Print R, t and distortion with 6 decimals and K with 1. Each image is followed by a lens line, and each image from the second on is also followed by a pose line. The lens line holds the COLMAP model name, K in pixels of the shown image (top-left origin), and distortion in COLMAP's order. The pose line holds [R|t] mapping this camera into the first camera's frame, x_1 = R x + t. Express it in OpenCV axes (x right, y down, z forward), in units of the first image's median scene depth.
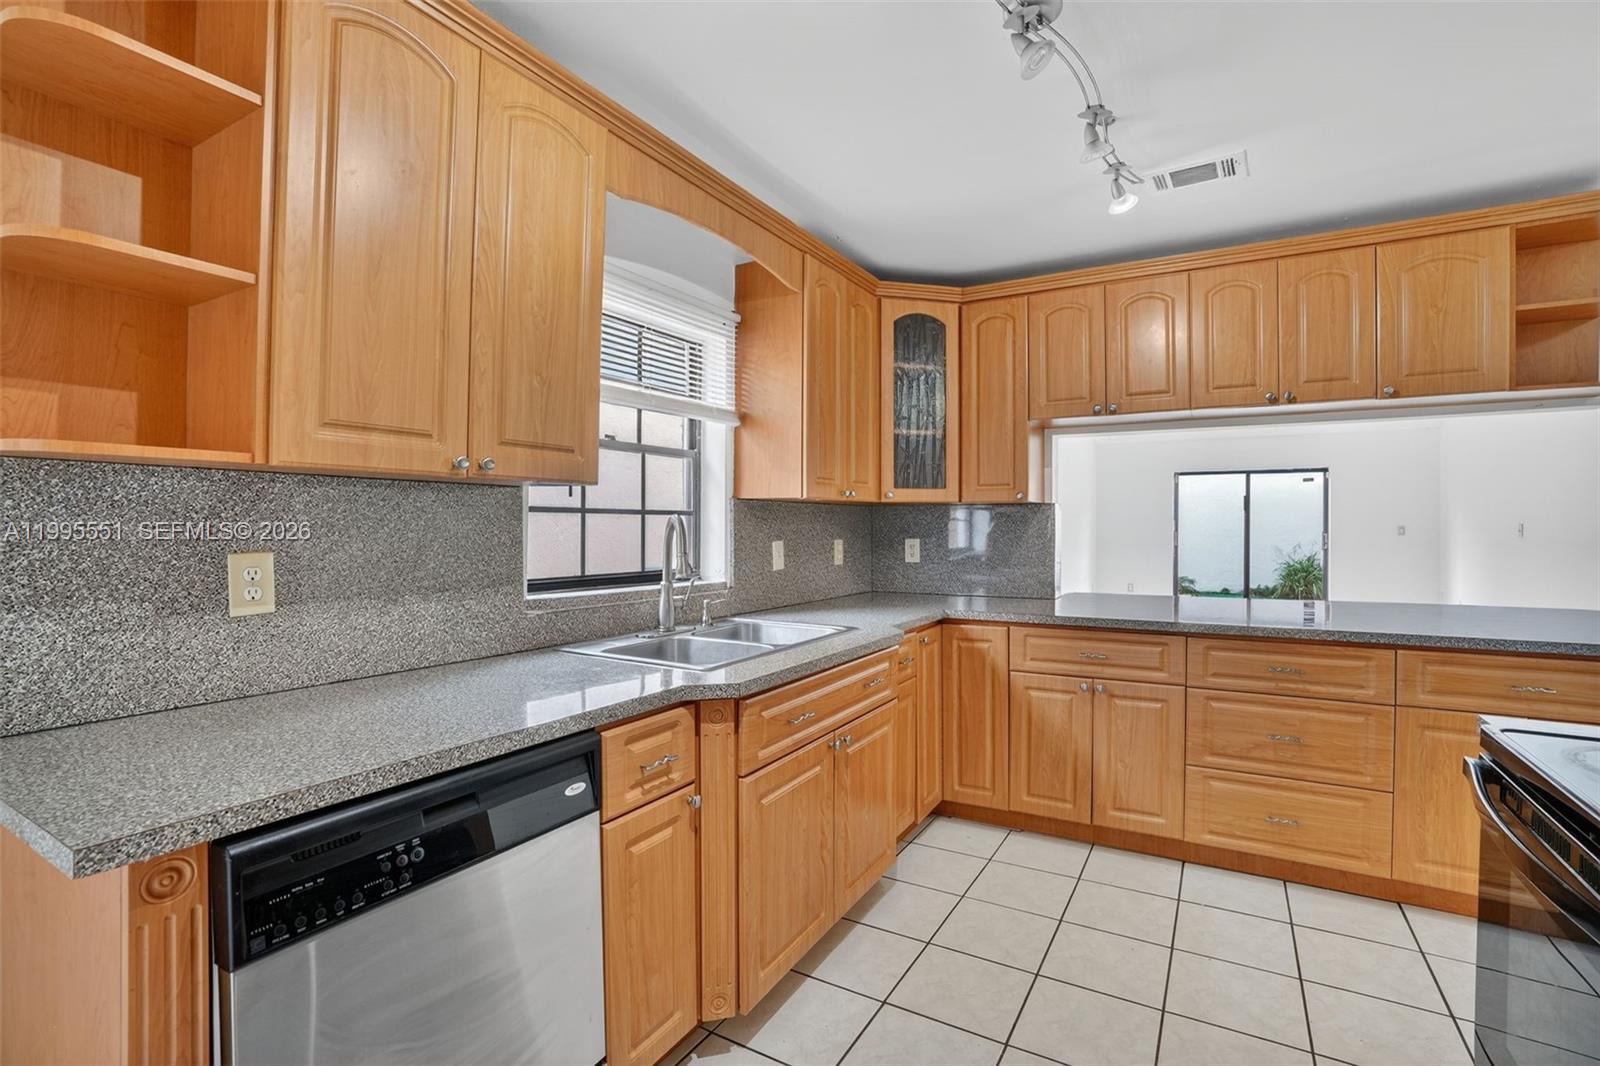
lens RADIAL K [[734.0, 0, 792.5], [0, 734.0, 523.1], [0, 0, 1]] dist [-0.042596, 0.009680]
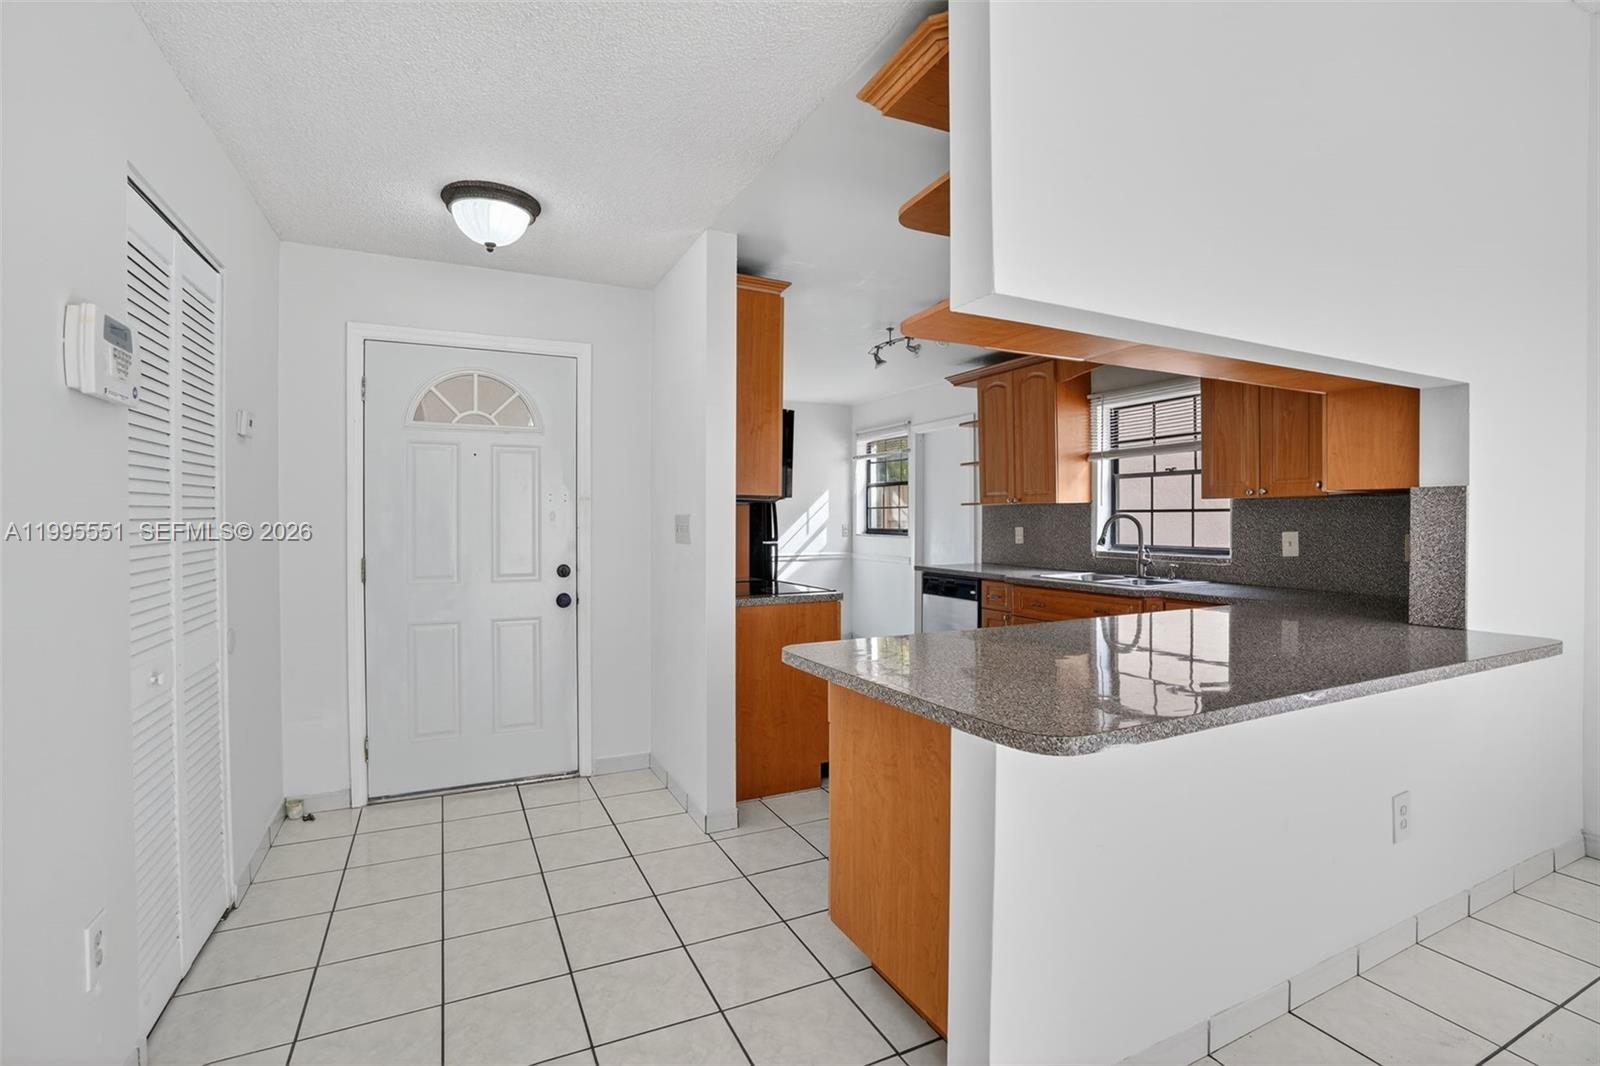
lens RADIAL K [[734.0, 0, 797.2], [0, 734.0, 522.6], [0, 0, 1]] dist [-0.042596, 0.009680]
pose [[-0.548634, 0.004775, -0.836049, 1.479765], [0.003473, 0.999988, 0.003432, 0.003079], [0.836055, -0.001021, -0.548644, 1.044536]]
